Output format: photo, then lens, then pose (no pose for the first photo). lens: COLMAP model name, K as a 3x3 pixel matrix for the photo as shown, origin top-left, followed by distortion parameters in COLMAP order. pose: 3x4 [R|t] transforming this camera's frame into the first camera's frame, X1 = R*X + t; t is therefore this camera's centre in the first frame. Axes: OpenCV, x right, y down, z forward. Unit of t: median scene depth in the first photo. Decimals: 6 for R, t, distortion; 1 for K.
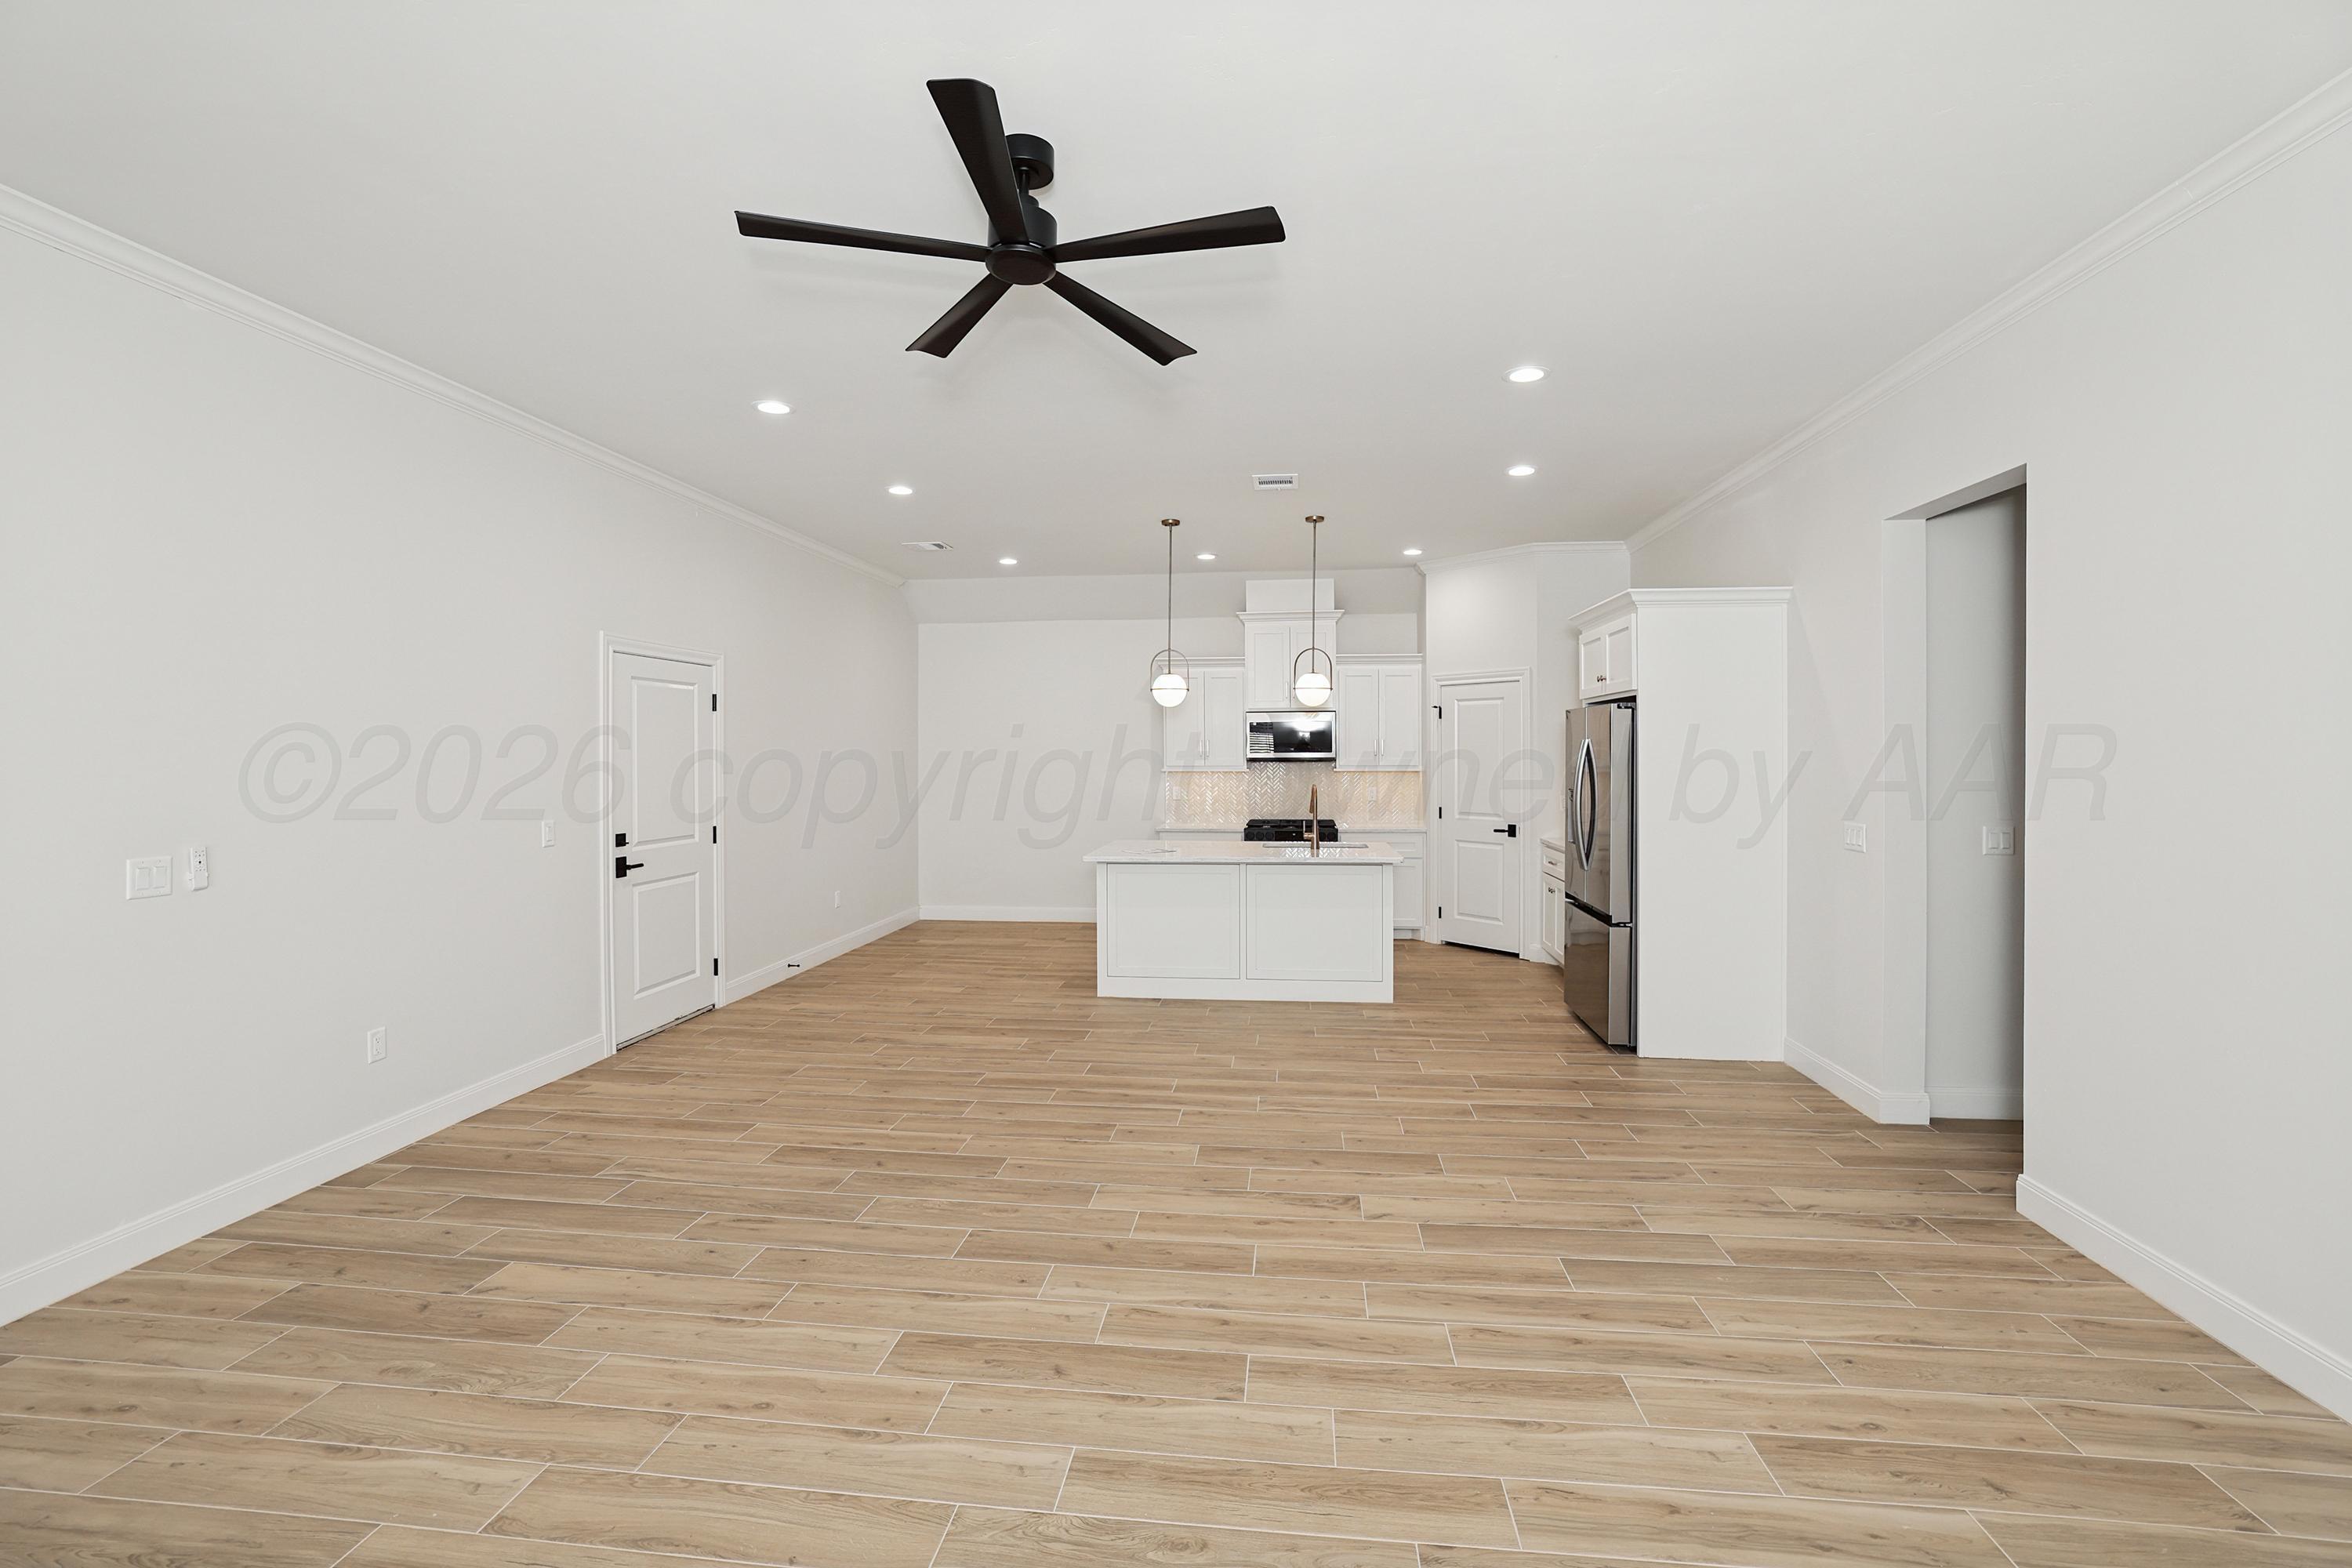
lens RADIAL K [[1037.6, 0, 1176.9], [0, 1037.6, 730.3], [0, 0, 1]] dist [-0.045599, 0.017241]
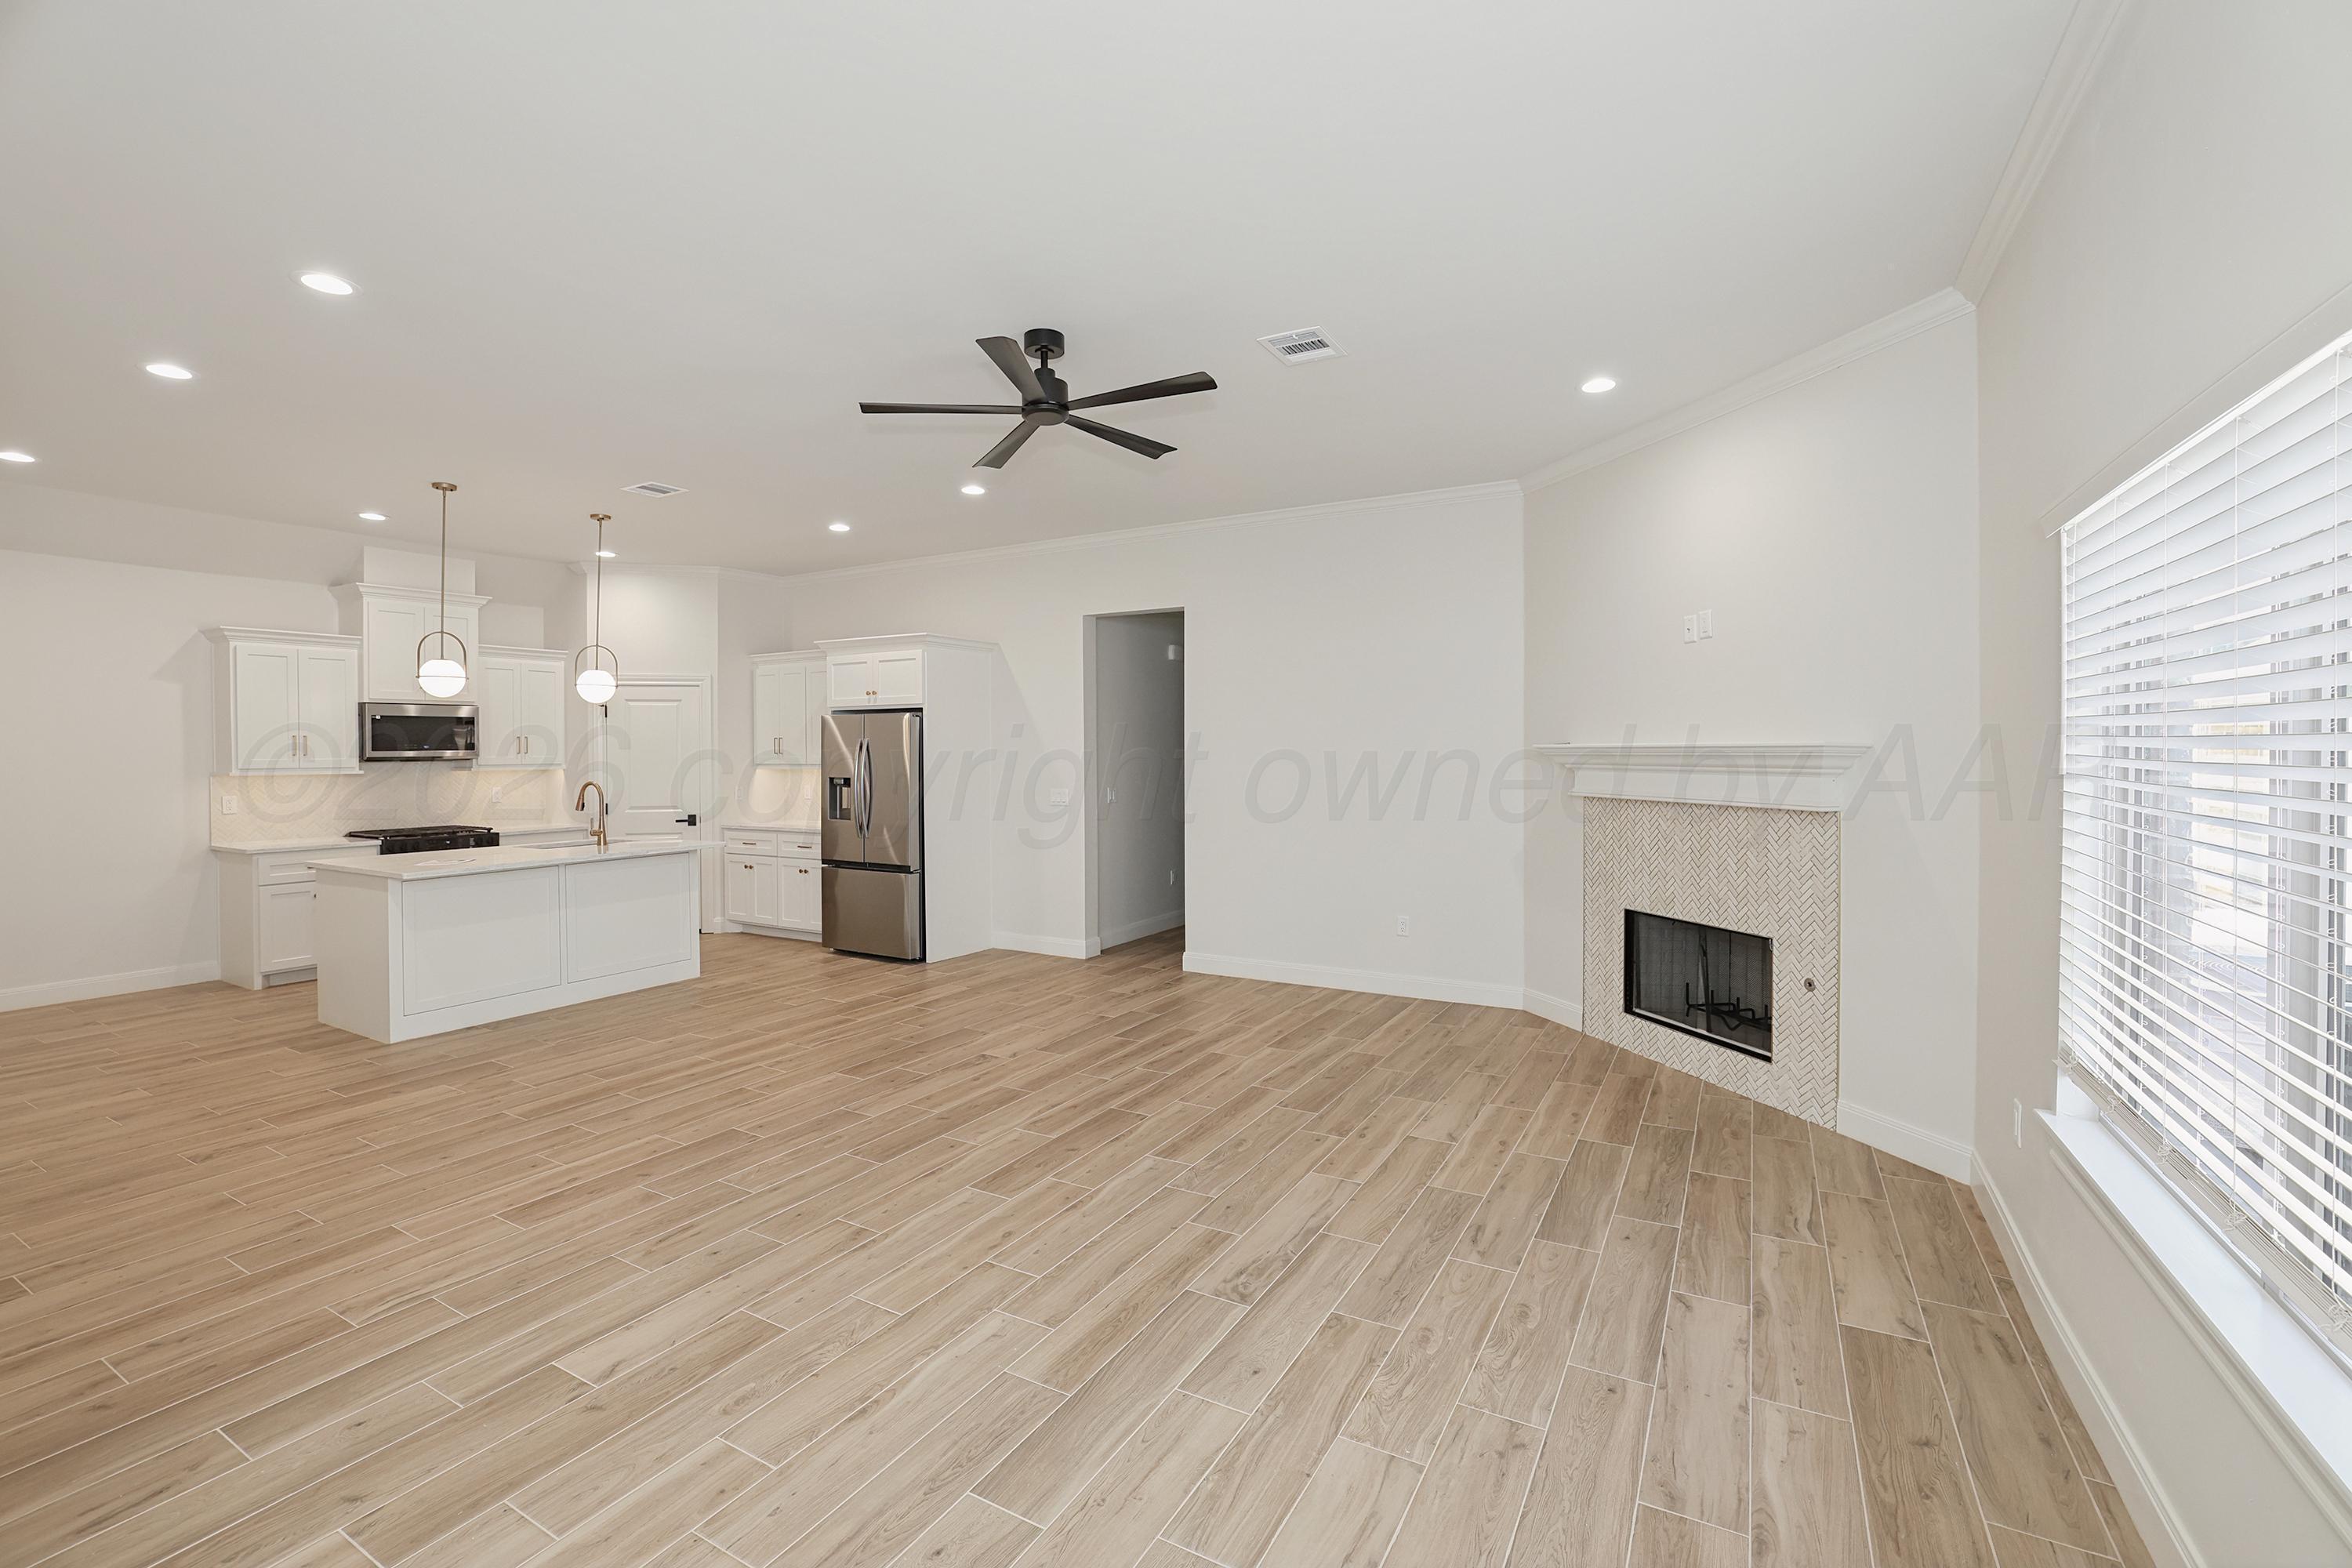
lens RADIAL K [[1037.6, 0, 1176.9], [0, 1037.6, 730.3], [0, 0, 1]] dist [-0.045599, 0.017241]
pose [[0.386894, 0.016285, 0.921980, -1.084251], [-0.015027, 0.999823, -0.011354, 0.010081], [-0.922002, -0.009462, 0.387070, 0.191625]]
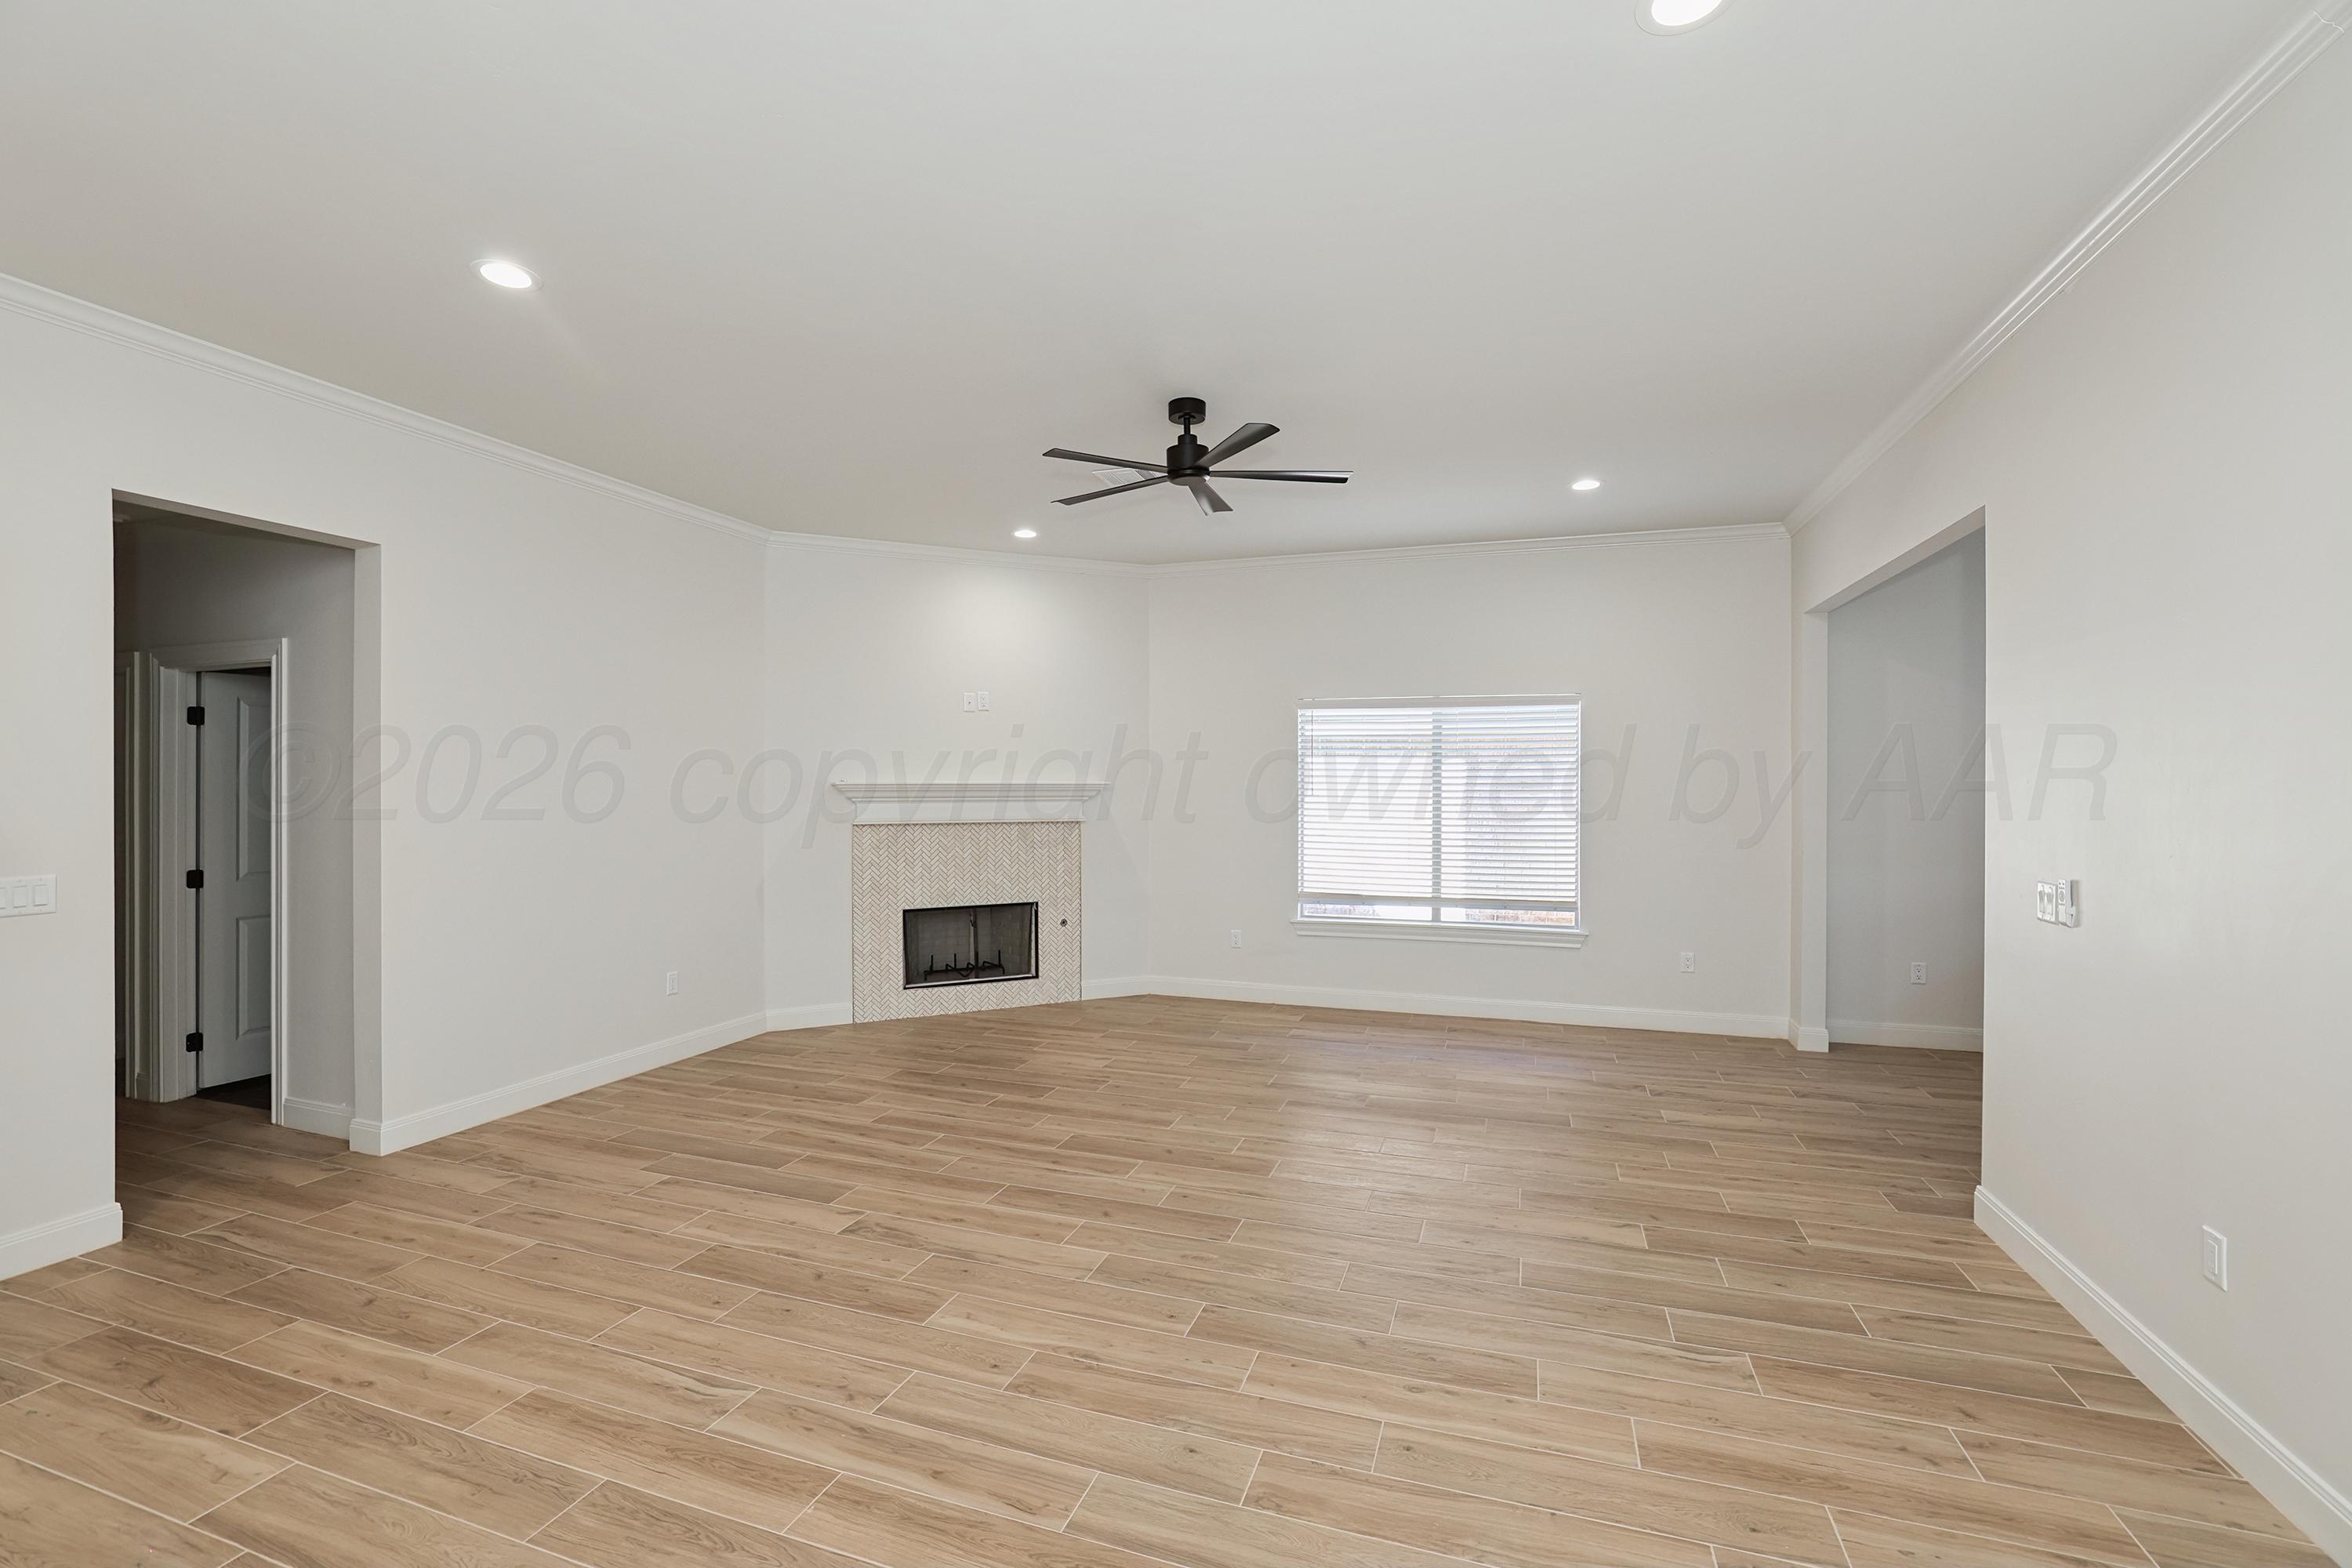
lens RADIAL K [[1011.9, 0, 1176.0], [0, 1011.9, 784.0], [0, 0, 1]] dist [-0.063436, 0.030854]
pose [[-0.977973, 0.002332, 0.208718, -0.340585], [-0.002201, 0.999767, -0.021480, 0.048090], [-0.208719, -0.021466, -0.977740, 1.896093]]
